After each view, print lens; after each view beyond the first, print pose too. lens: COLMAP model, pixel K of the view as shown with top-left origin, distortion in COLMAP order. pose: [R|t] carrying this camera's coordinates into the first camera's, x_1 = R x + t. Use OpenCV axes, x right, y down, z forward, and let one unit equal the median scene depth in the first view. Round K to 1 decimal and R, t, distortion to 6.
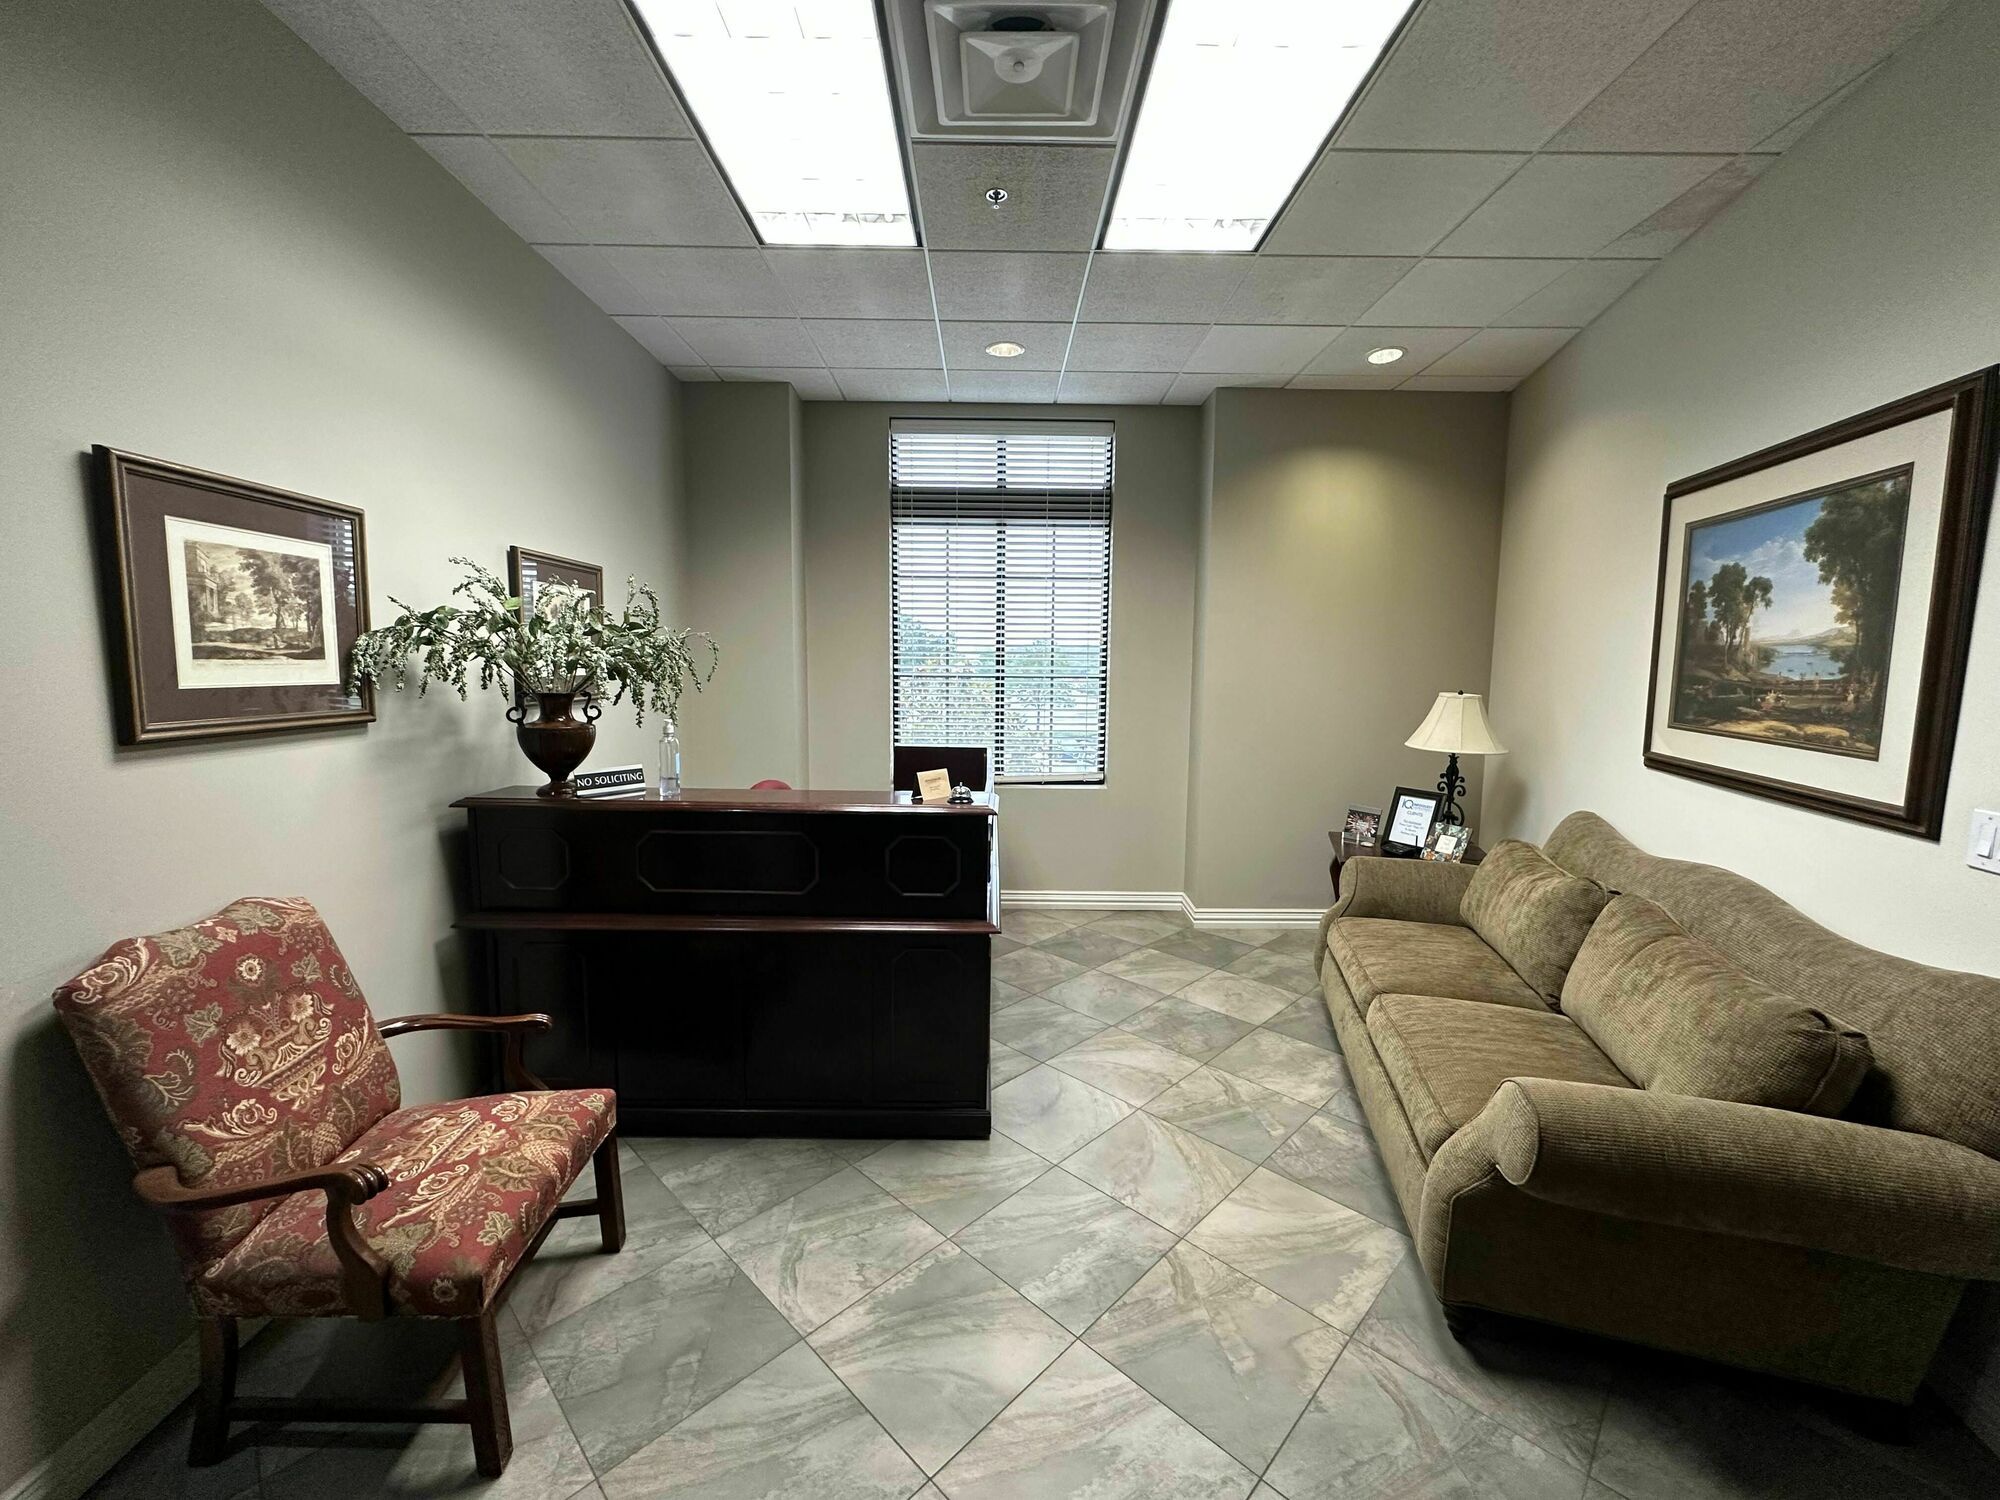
lens RADIAL K [[795.6, 0, 997.1], [0, 795.6, 746.9], [0, 0, 1]] dist [-0.001986, 0.000224]
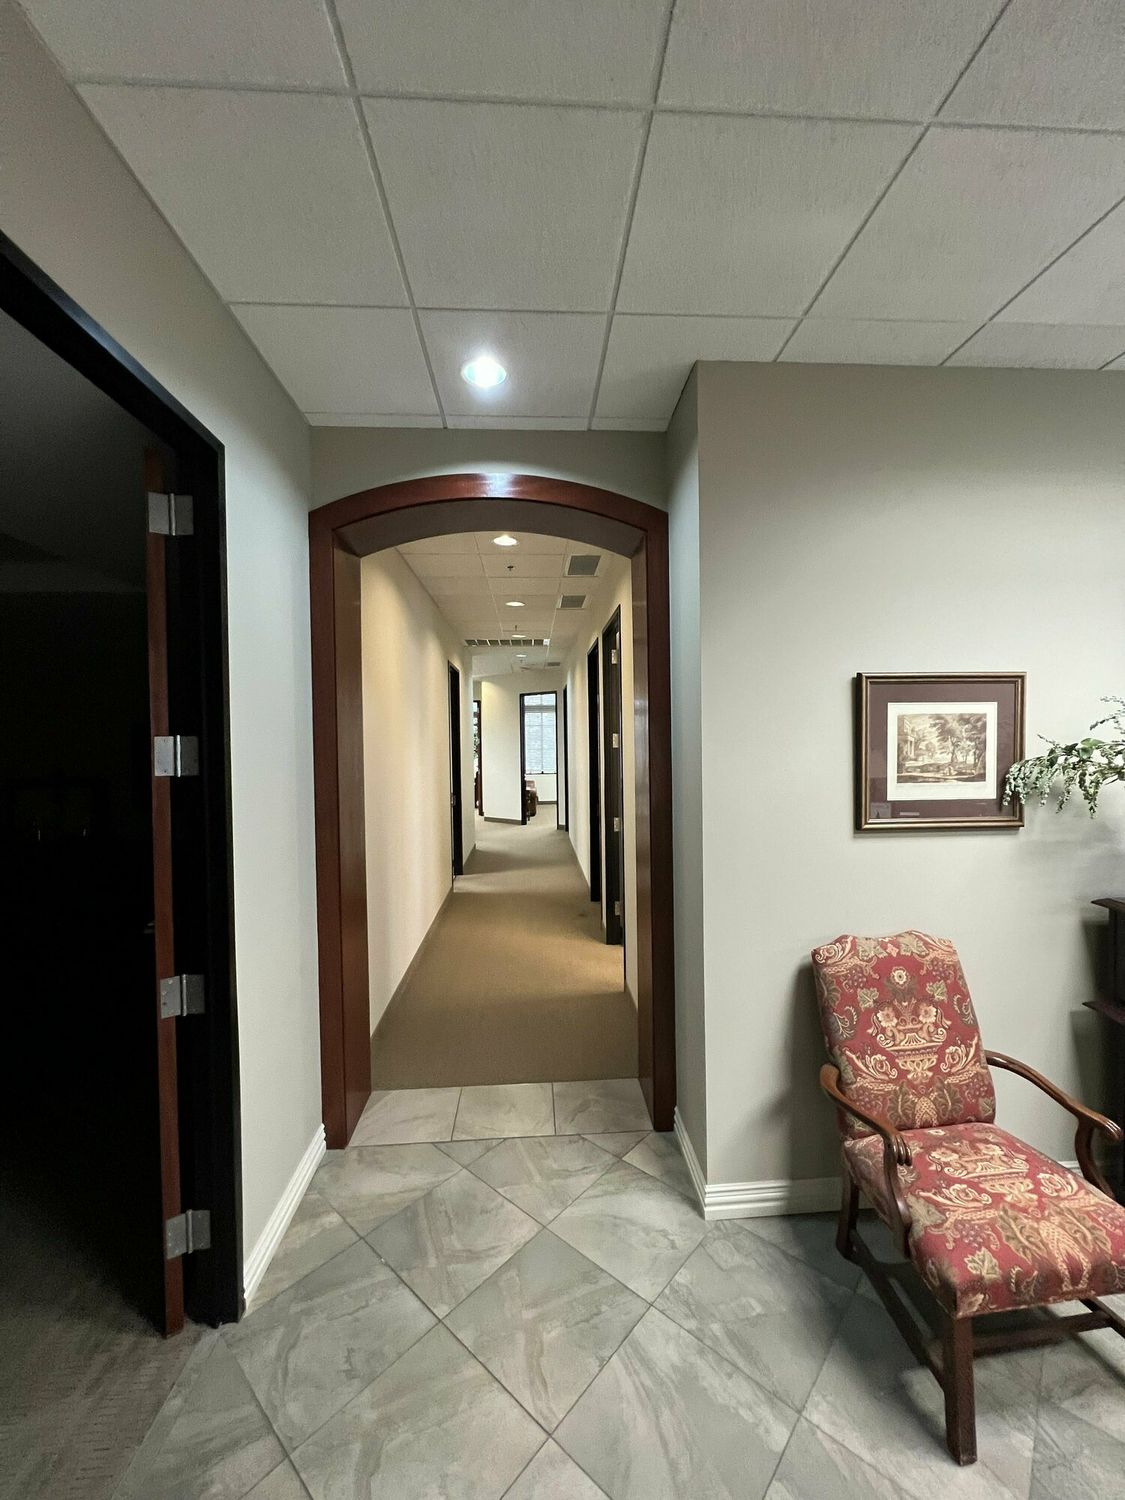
lens RADIAL K [[595.2, 0, 568.9], [0, 595.2, 747.6], [0, 0, 1]] dist [-0.001807, 0.000285]
pose [[0.051805, 0.005485, -0.998642, 0.201770], [-0.093354, 0.995633, 0.000626, -0.106007], [0.994284, 0.093195, 0.052090, 0.194195]]
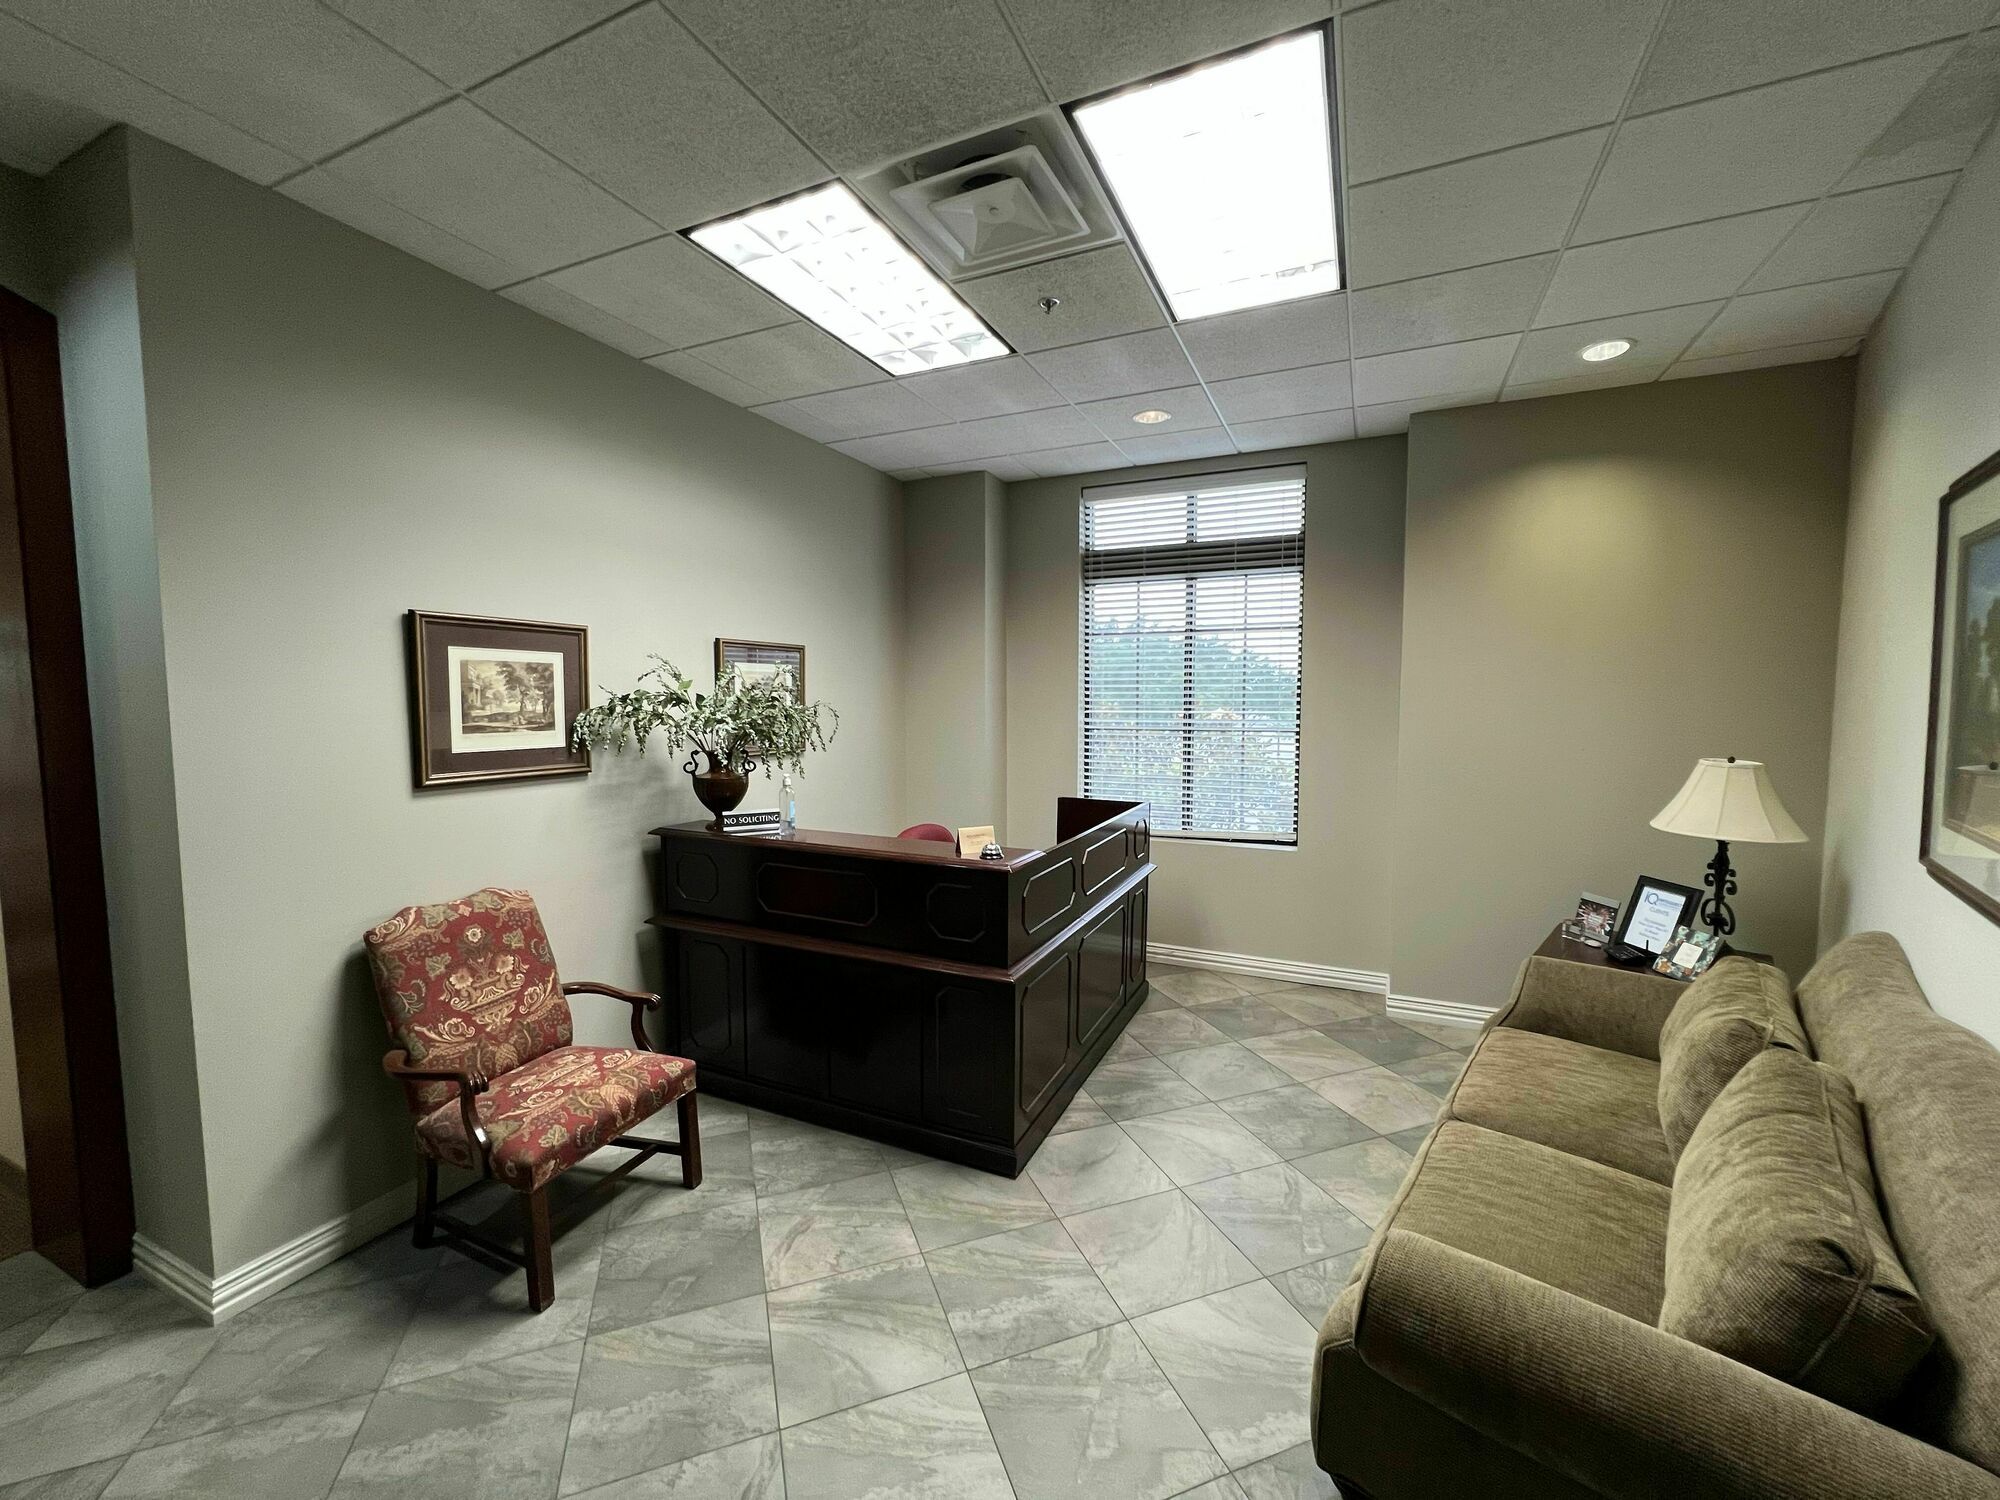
lens RADIAL K [[793.6, 0, 1000.3], [0, 793.6, 754.1], [0, 0, 1]] dist [-0.001807, 0.000285]
pose [[0.906494, 0.019149, -0.421785, 0.550966], [-0.035468, 0.998894, -0.030876, -0.051615], [0.420727, 0.042949, 0.906170, 0.014704]]
